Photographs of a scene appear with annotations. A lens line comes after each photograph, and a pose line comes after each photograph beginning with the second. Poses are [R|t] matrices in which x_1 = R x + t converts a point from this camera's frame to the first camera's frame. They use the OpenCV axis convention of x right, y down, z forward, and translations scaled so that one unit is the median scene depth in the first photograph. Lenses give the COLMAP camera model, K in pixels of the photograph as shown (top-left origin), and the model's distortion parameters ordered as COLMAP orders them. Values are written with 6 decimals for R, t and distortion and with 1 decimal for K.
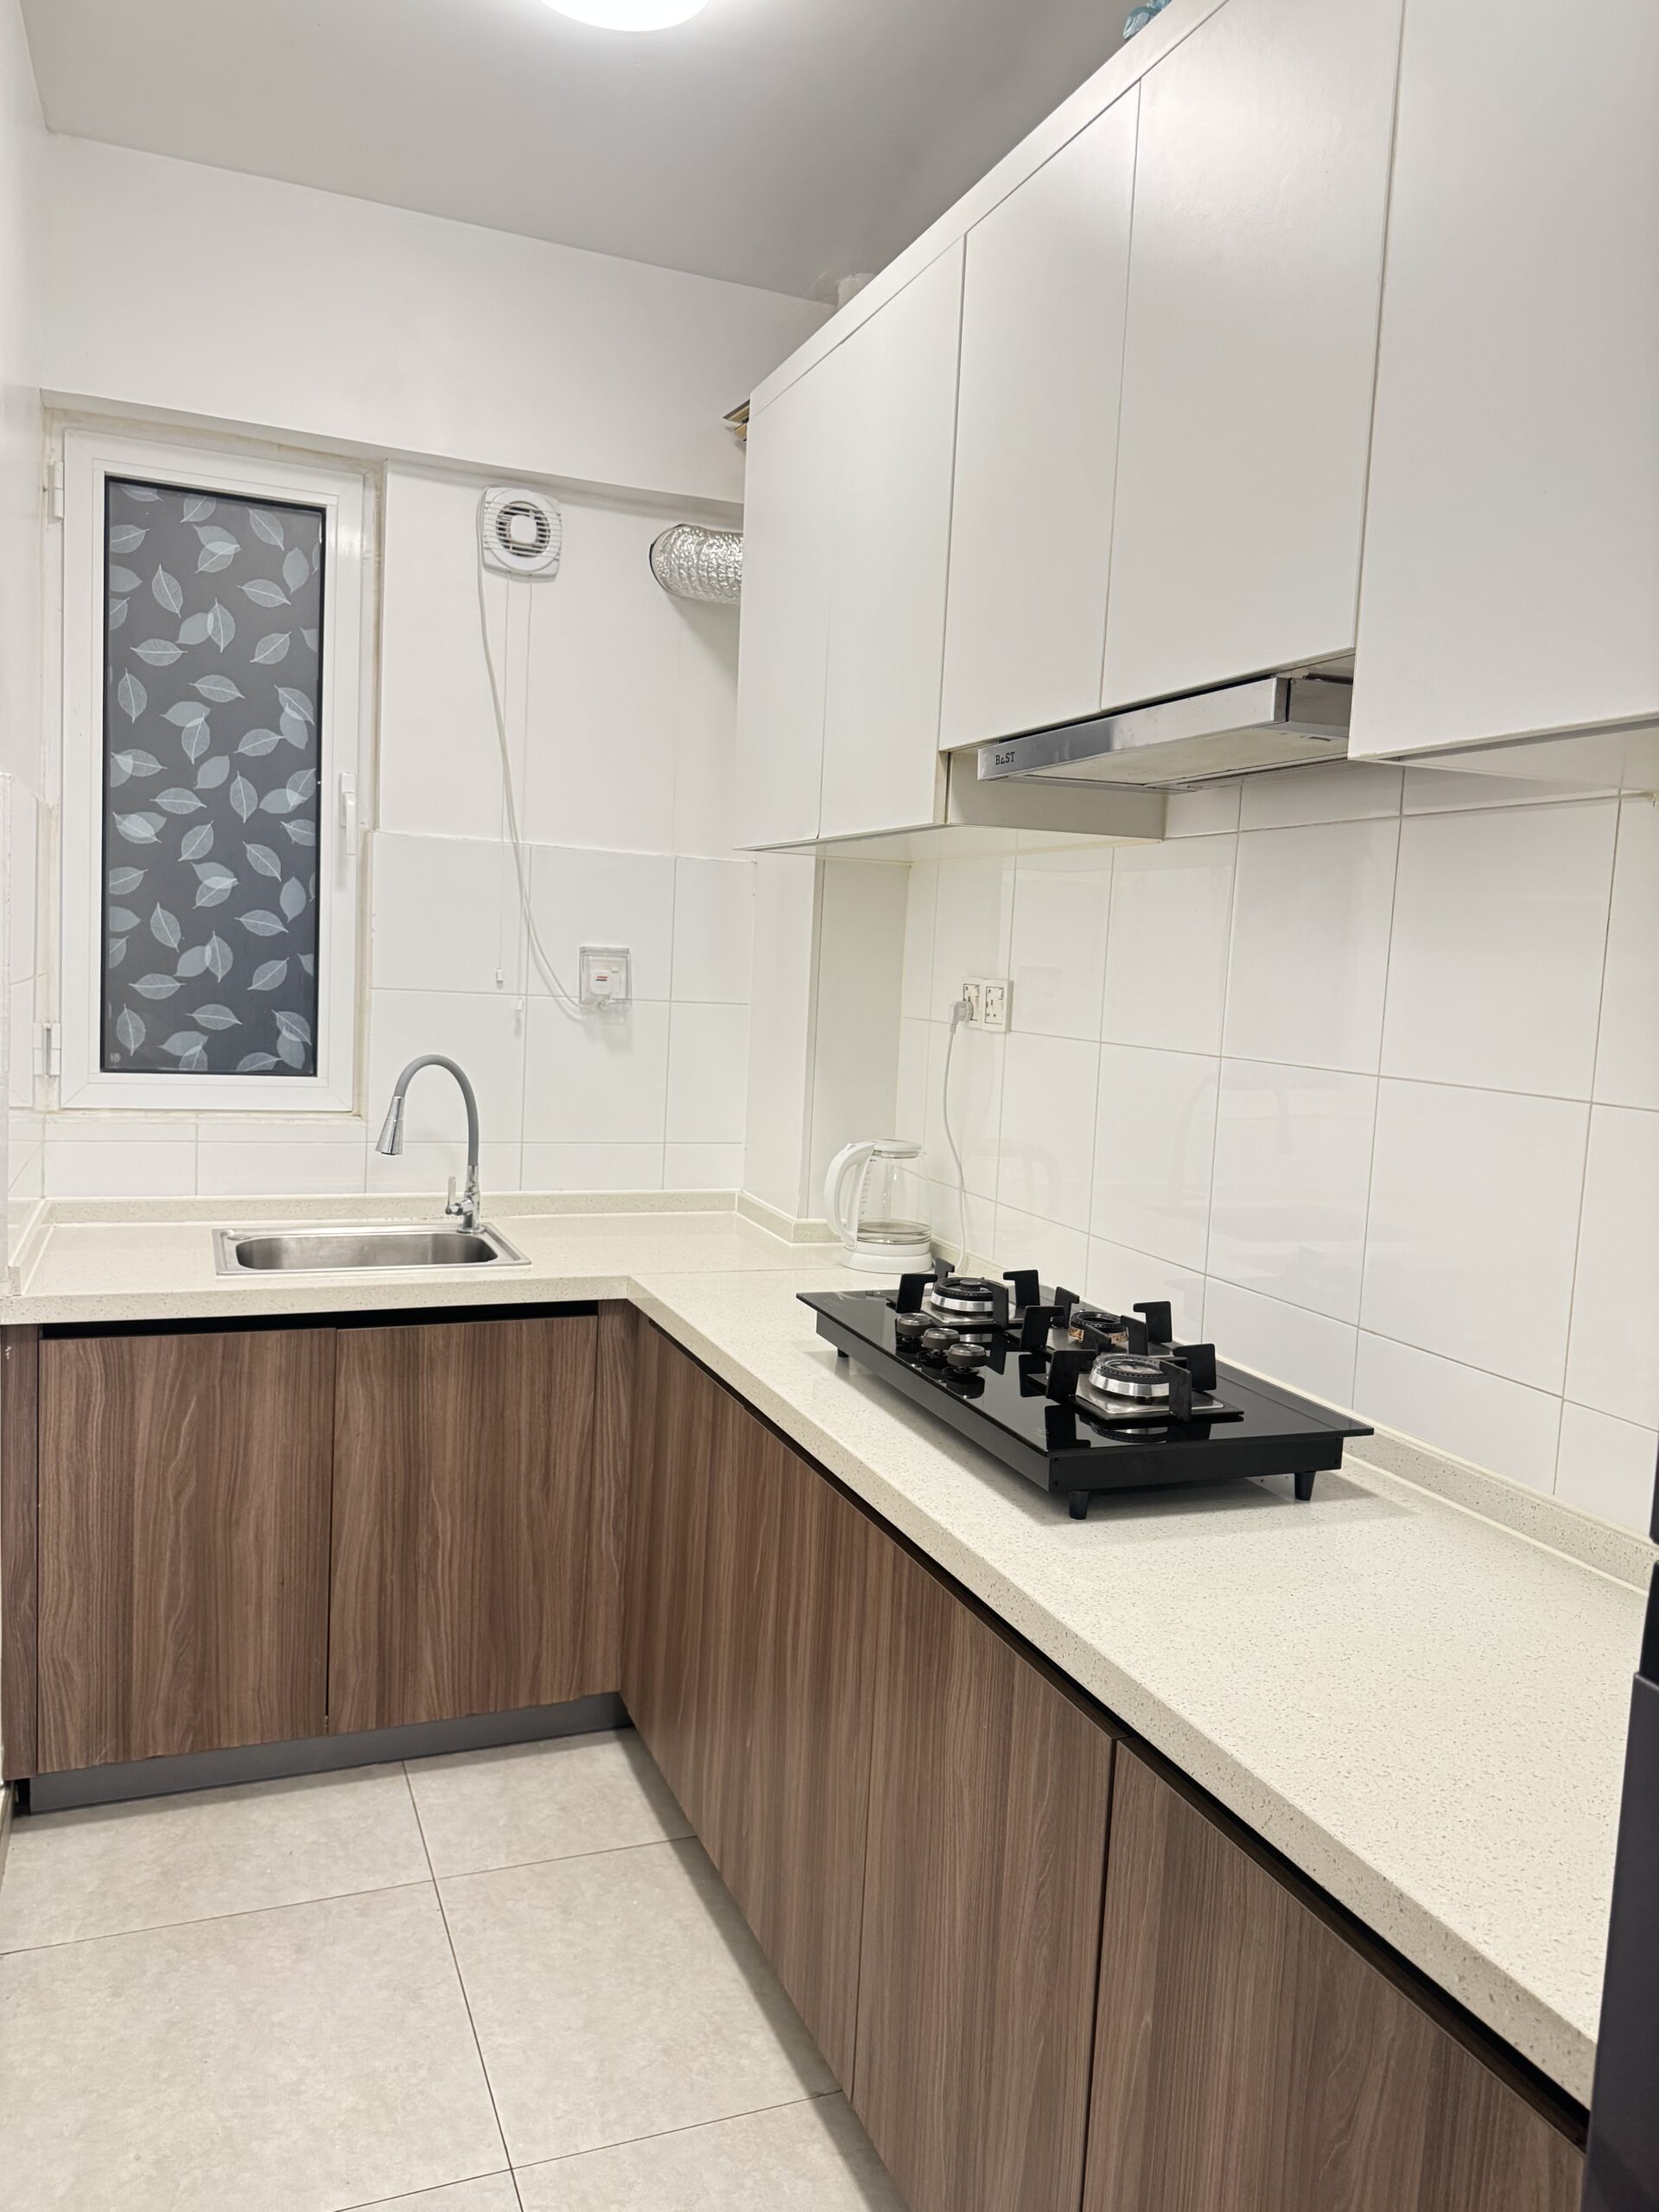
lens RADIAL K [[1600.9, 0, 844.3], [0, 1600.9, 1090.3], [0, 0, 1]] dist [0.108956, -0.101585]
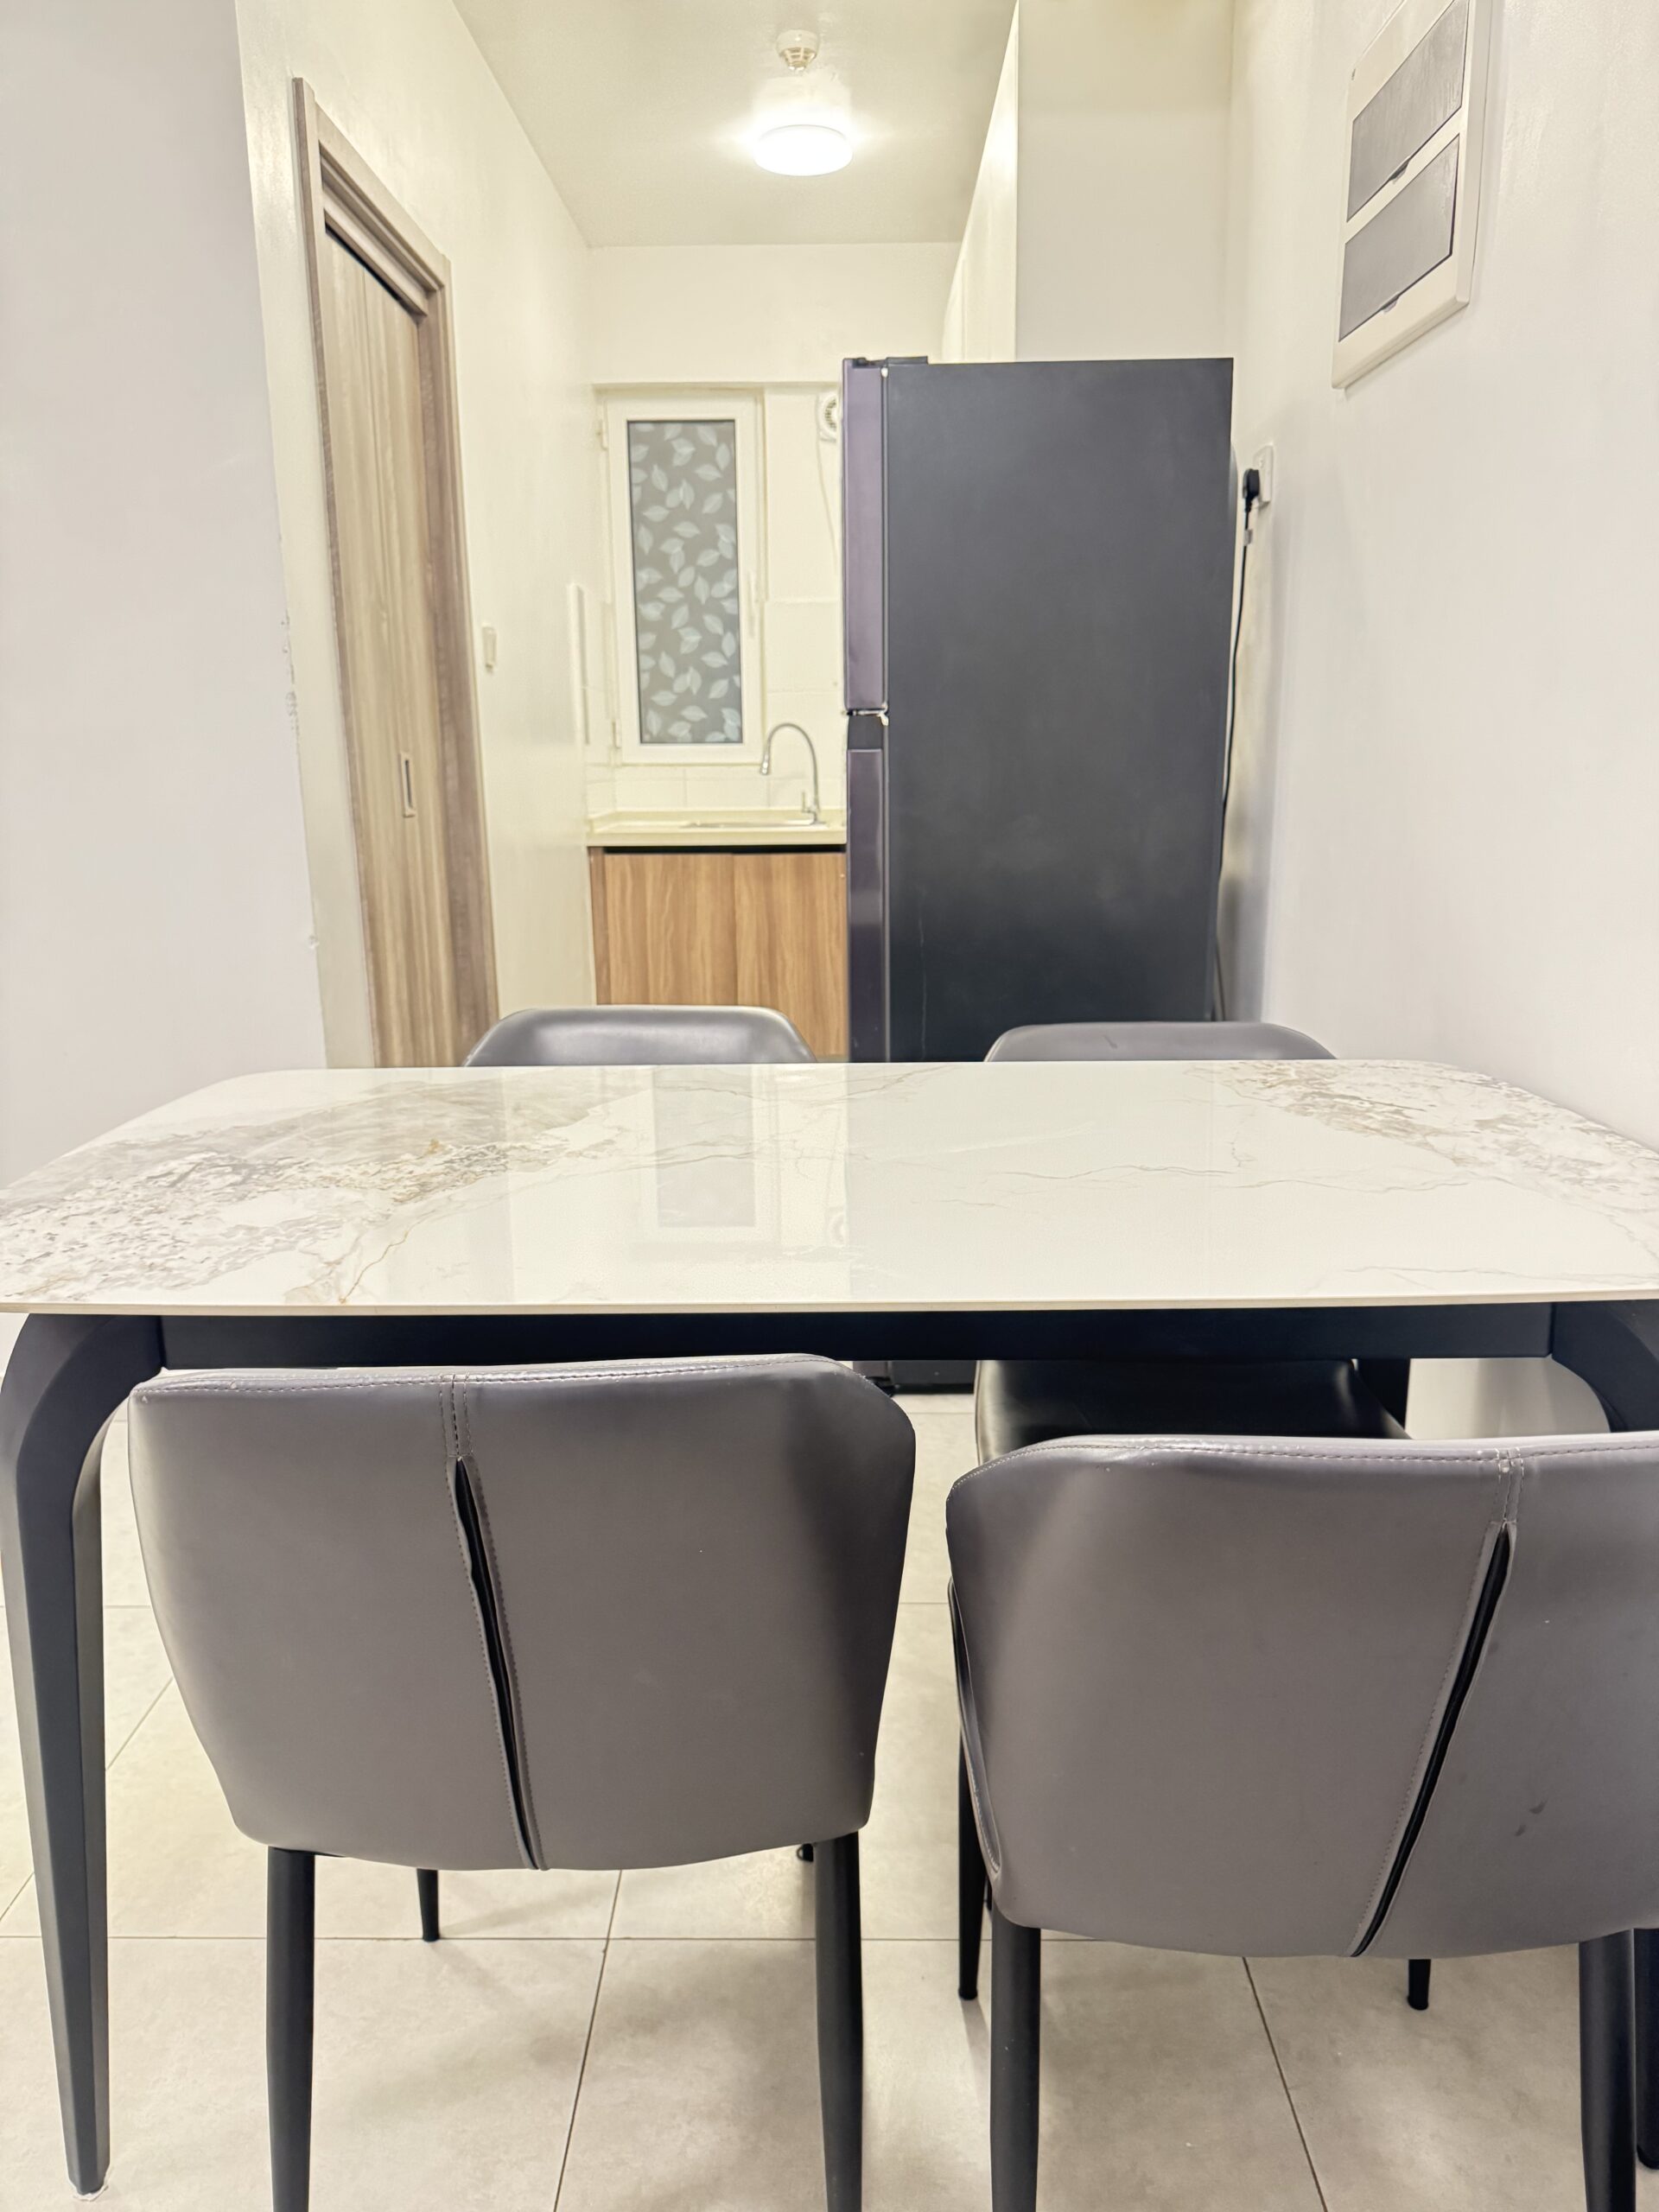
lens RADIAL K [[1600.9, 0, 844.3], [0, 1600.9, 1090.3], [0, 0, 1]] dist [0.108956, -0.101585]
pose [[0.927433, 0.025890, -0.373093, 0.489531], [0.022427, 0.991956, 0.124584, 0.162024], [0.373317, -0.123911, 0.919391, -0.712797]]
